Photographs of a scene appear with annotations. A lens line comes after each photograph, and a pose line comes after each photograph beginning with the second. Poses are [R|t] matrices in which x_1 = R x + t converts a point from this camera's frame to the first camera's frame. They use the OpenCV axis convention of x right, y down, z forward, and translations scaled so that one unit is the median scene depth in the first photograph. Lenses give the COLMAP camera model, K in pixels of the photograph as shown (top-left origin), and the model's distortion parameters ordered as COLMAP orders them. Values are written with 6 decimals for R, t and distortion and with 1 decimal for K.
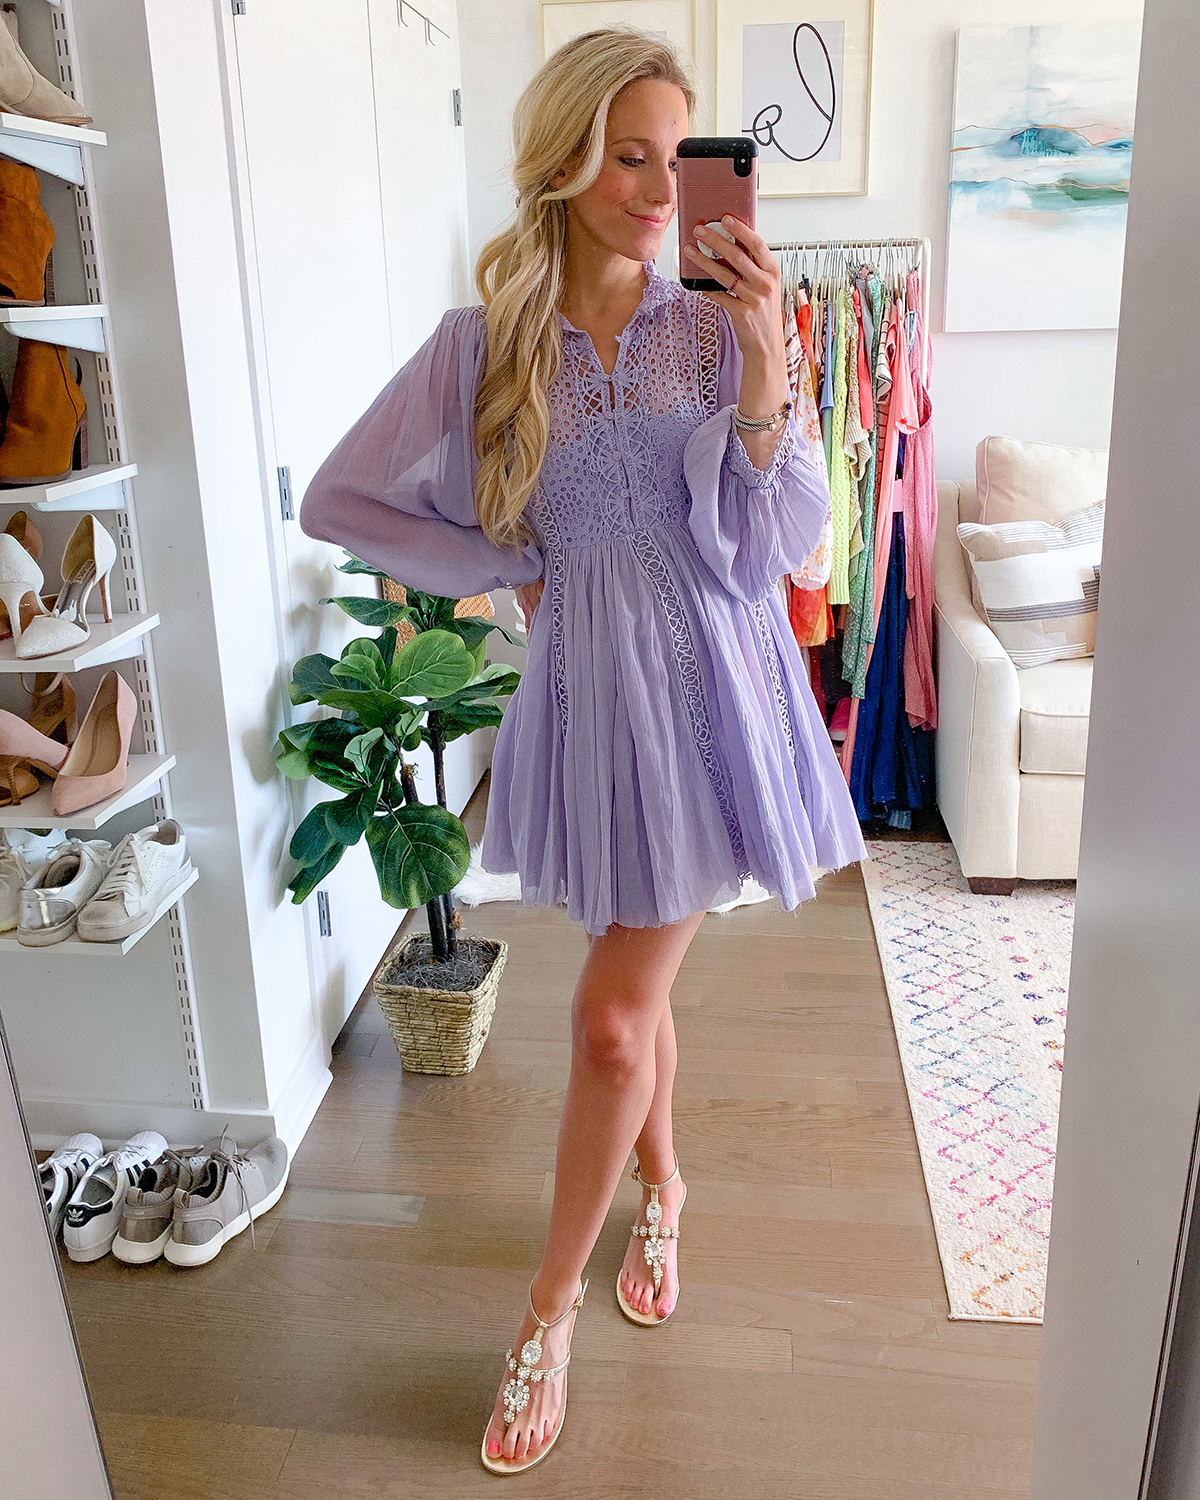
lens RADIAL K [[1264.4, 0, 599.2], [0, 1264.4, 656.5], [0, 0, 1]] dist [0.005685, -0.004872]
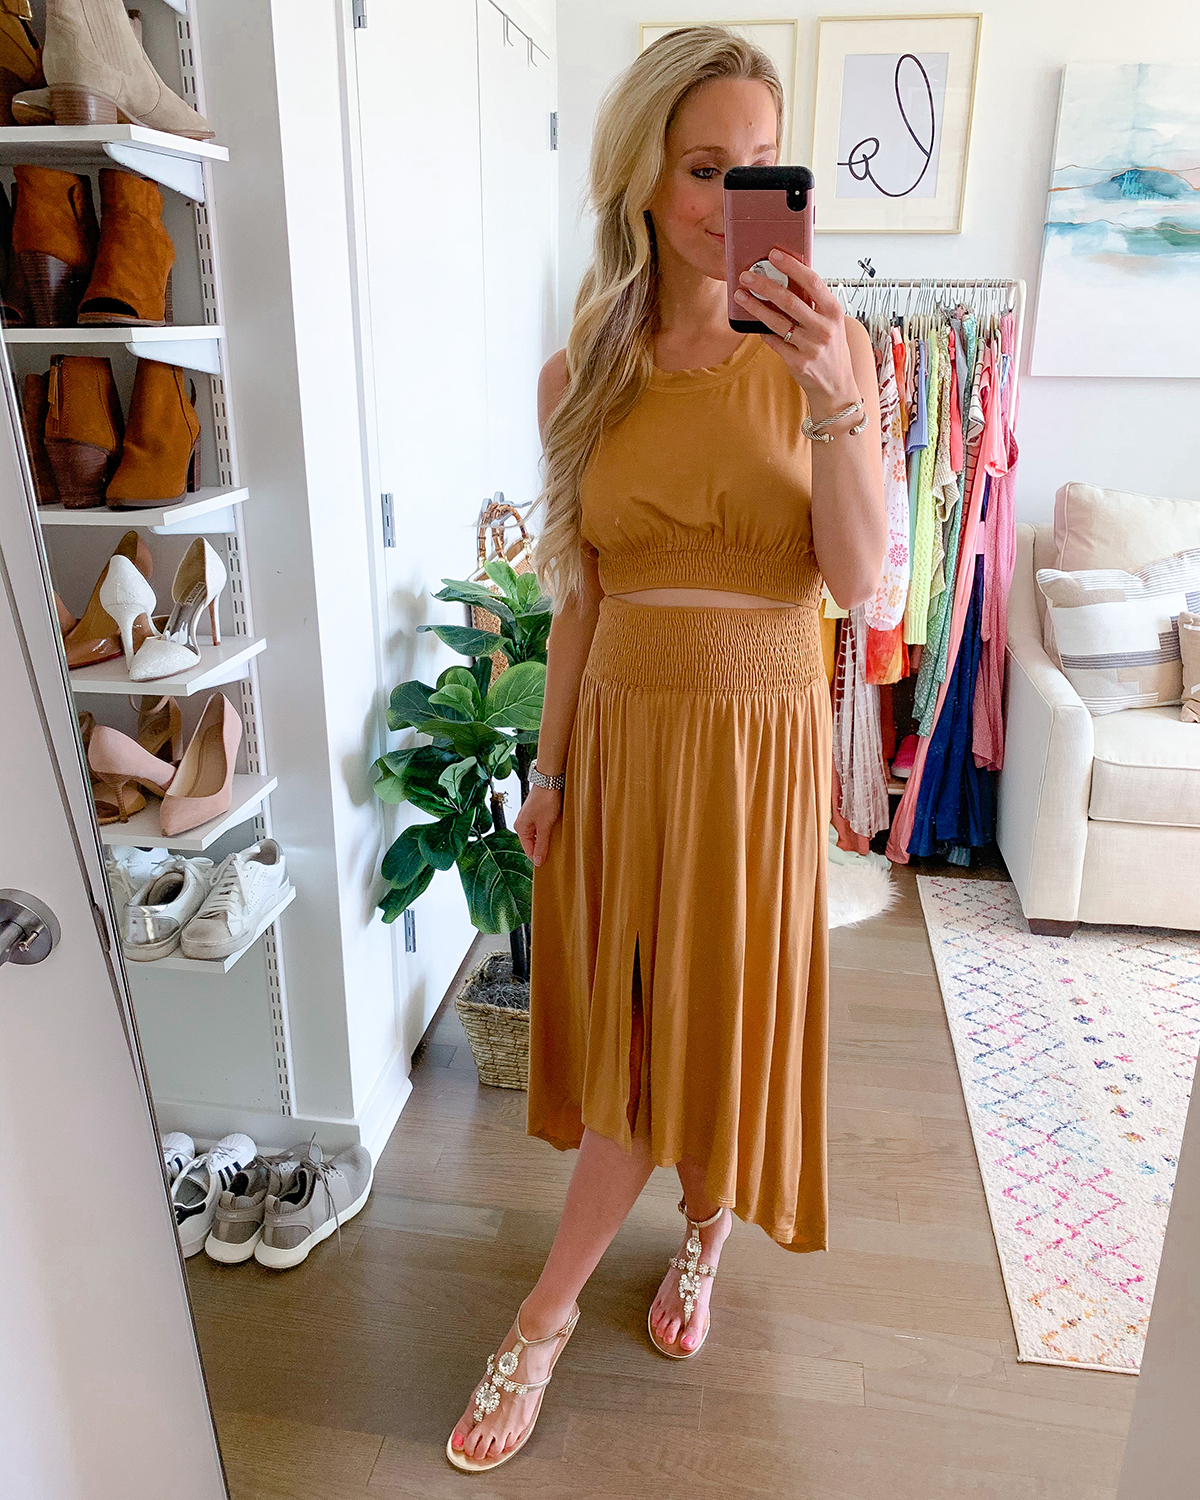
lens RADIAL K [[1206.3, 0, 612.1], [0, 1206.3, 737.8], [0, 0, 1]] dist [-0.000919, 0.004781]
pose [[0.998875, 0.041106, -0.023626, -0.039512], [-0.039753, 0.997687, 0.055143, -0.015964], [0.025838, -0.054141, 0.998199, 0.037272]]
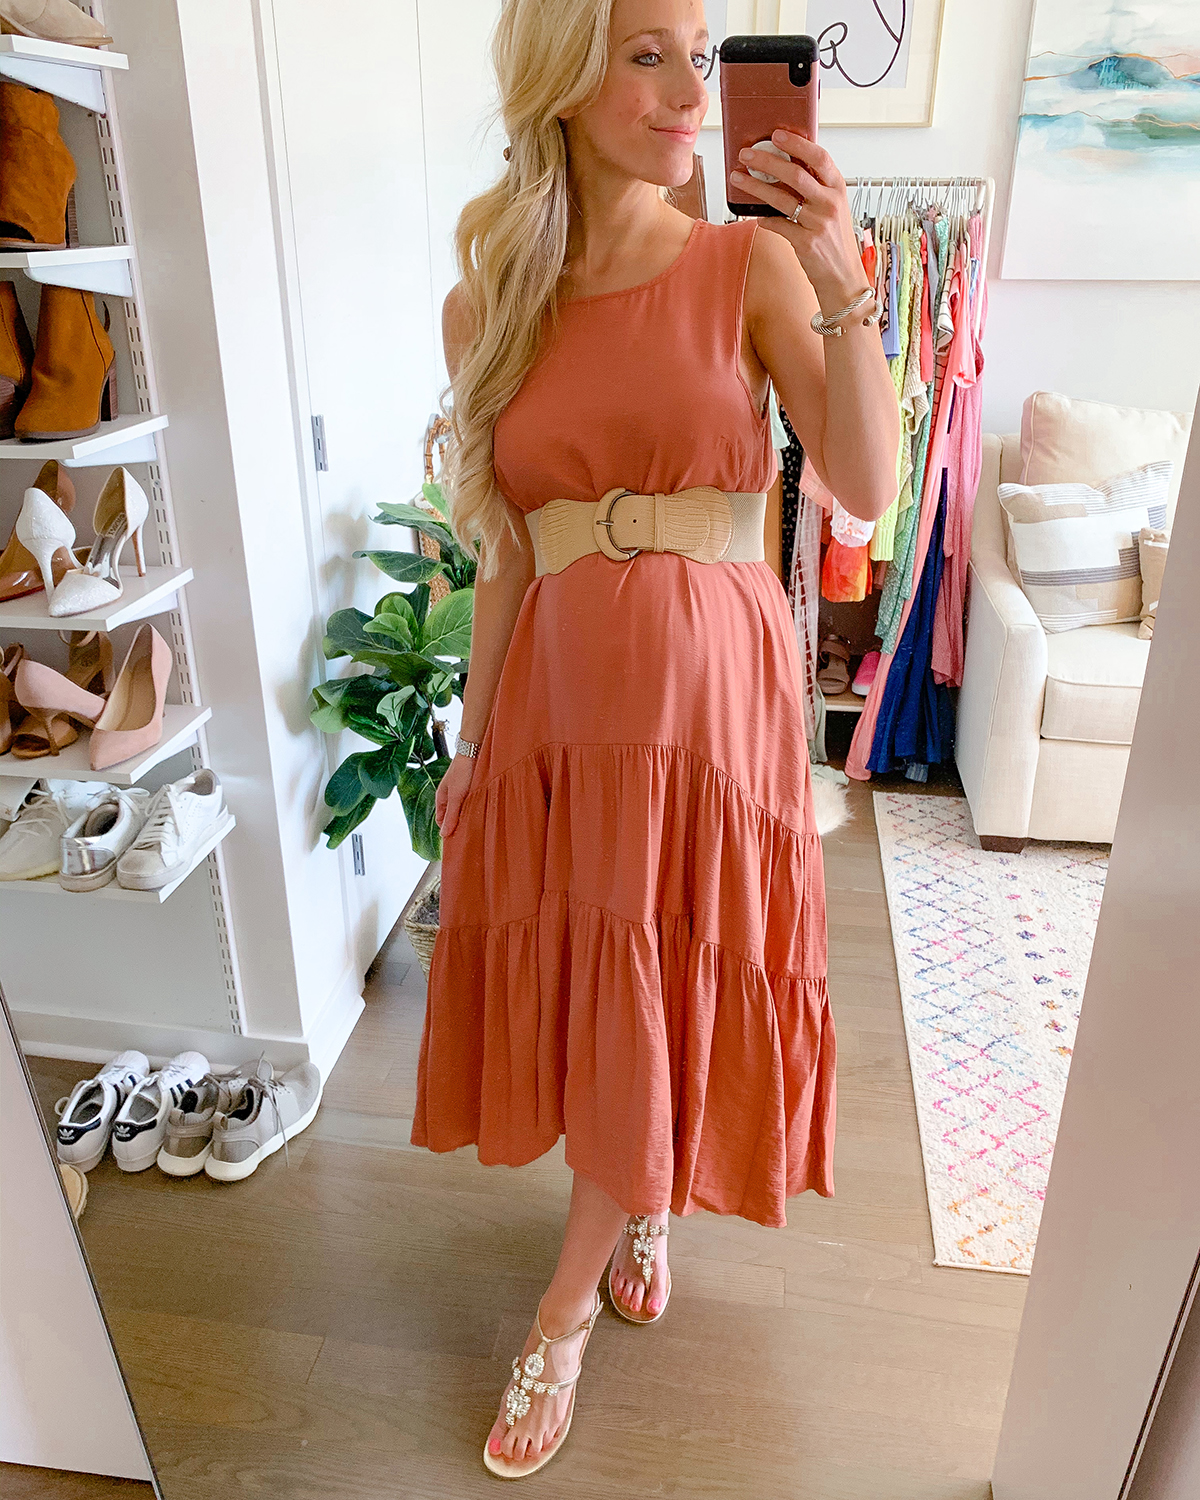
lens RADIAL K [[1207.2, 0, 601.7], [0, 1207.2, 750.2], [0, 0, 1]] dist [0.011626, -0.010075]
pose [[0.999022, 0.039248, -0.020375, 0.000383], [-0.035923, 0.988976, 0.143654, -0.035049], [0.025788, -0.142781, 0.989418, 0.036272]]
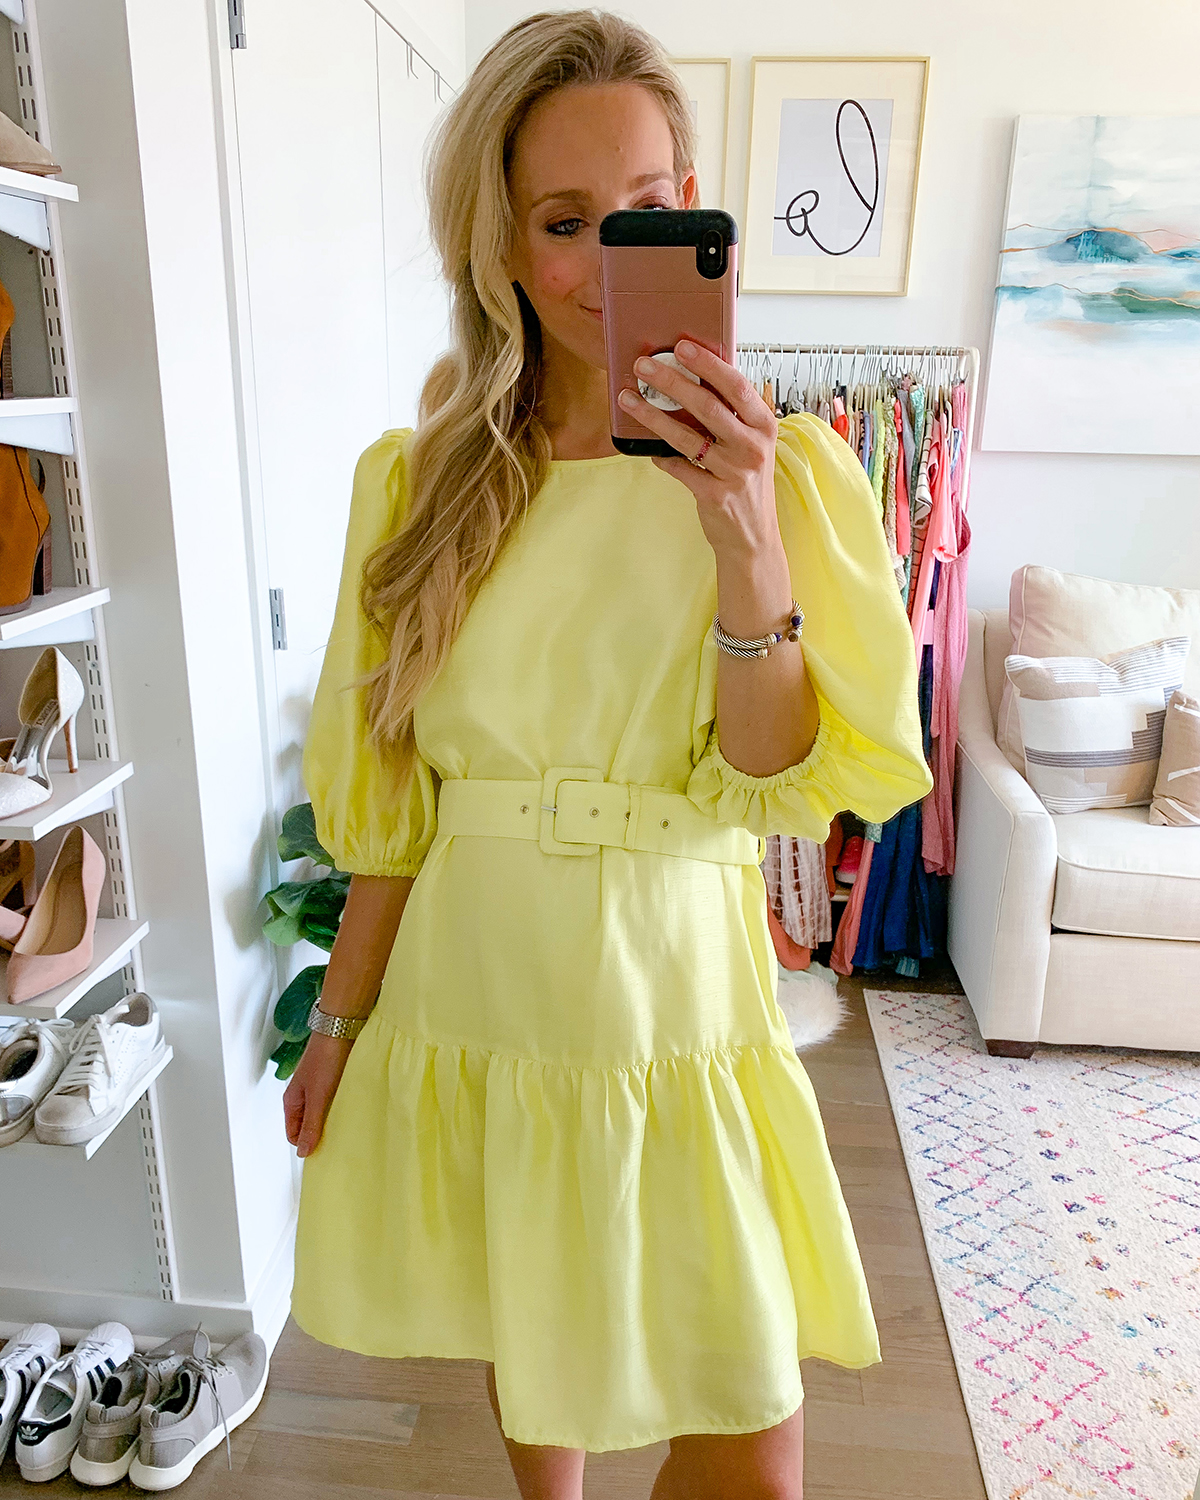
lens RADIAL K [[1257.8, 0, 597.6], [0, 1257.8, 823.1], [0, 0, 1]] dist [-0.007873, 0.013787]
pose [[0.998935, 0.033071, 0.032176, -0.049515], [-0.034969, 0.997565, 0.060346, -0.047515], [-0.030102, -0.061406, 0.997659, 0.114923]]
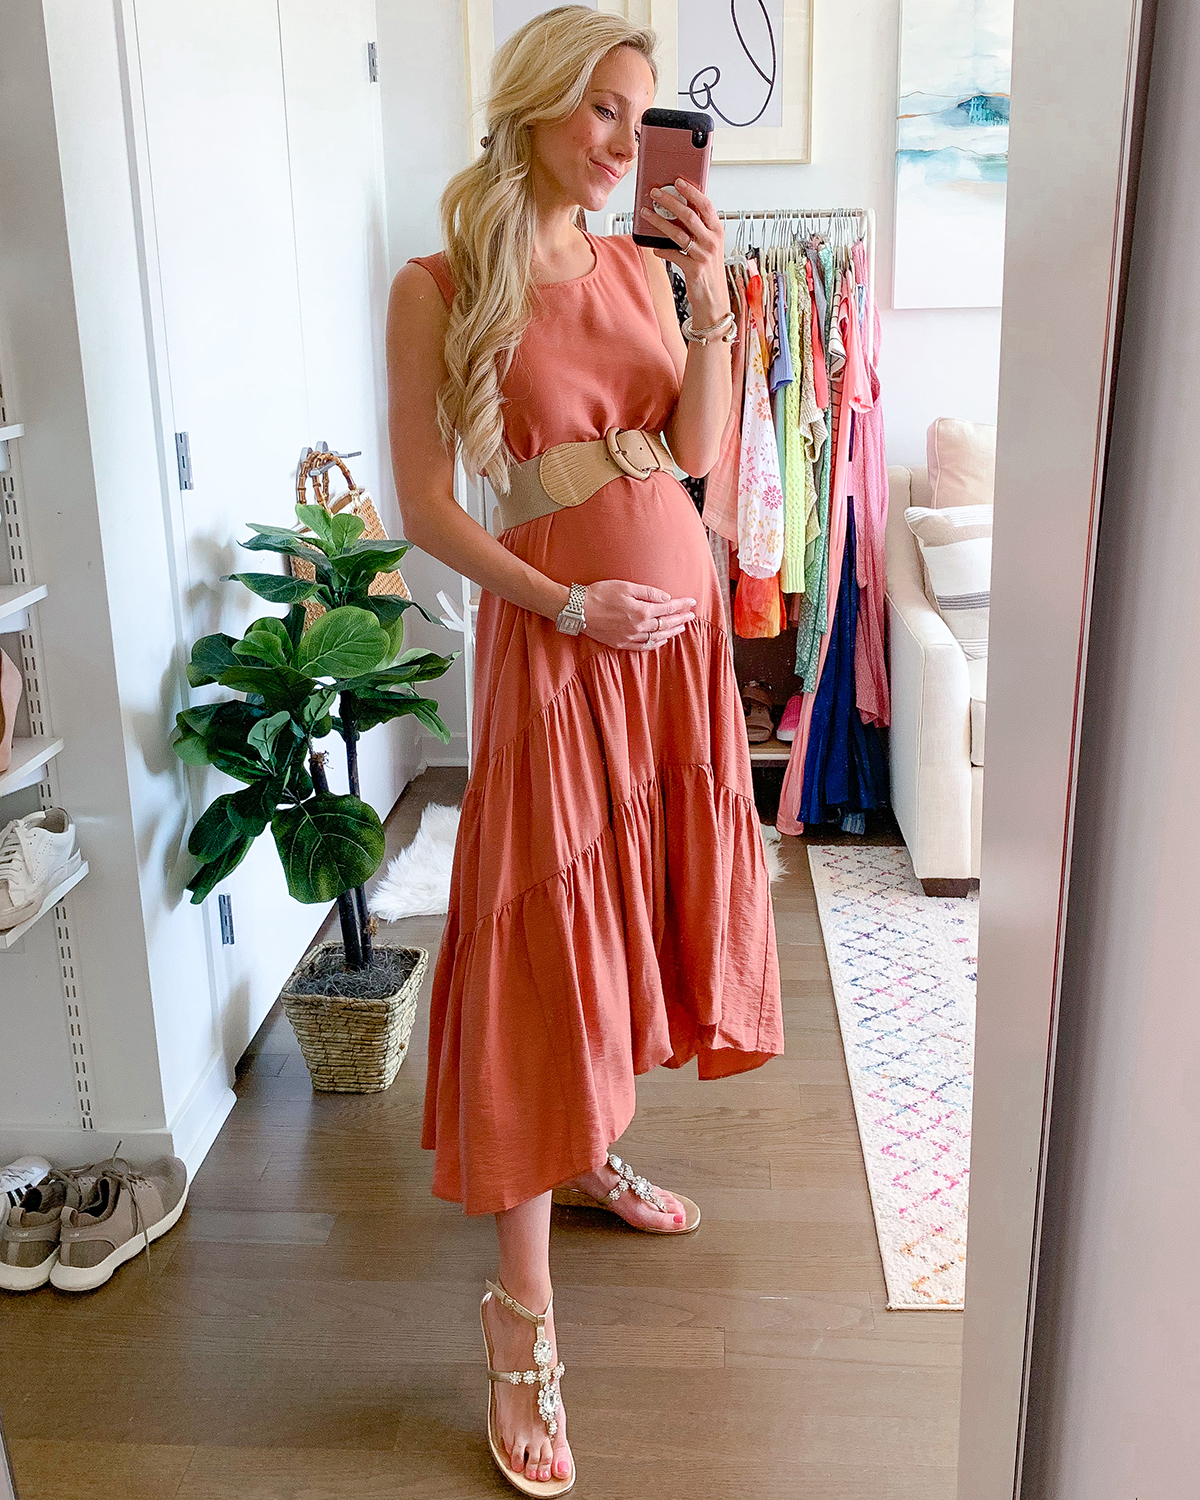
lens RADIAL K [[1416.1, 0, 639.3], [0, 1416.1, 639.3], [0, 0, 1]] dist [0.004377, -0.016149]
pose [[0.997604, -0.006782, 0.068855, 0.014329], [0.008776, 0.999550, -0.028698, 0.034822], [-0.068629, 0.029233, 0.997214, -0.062120]]
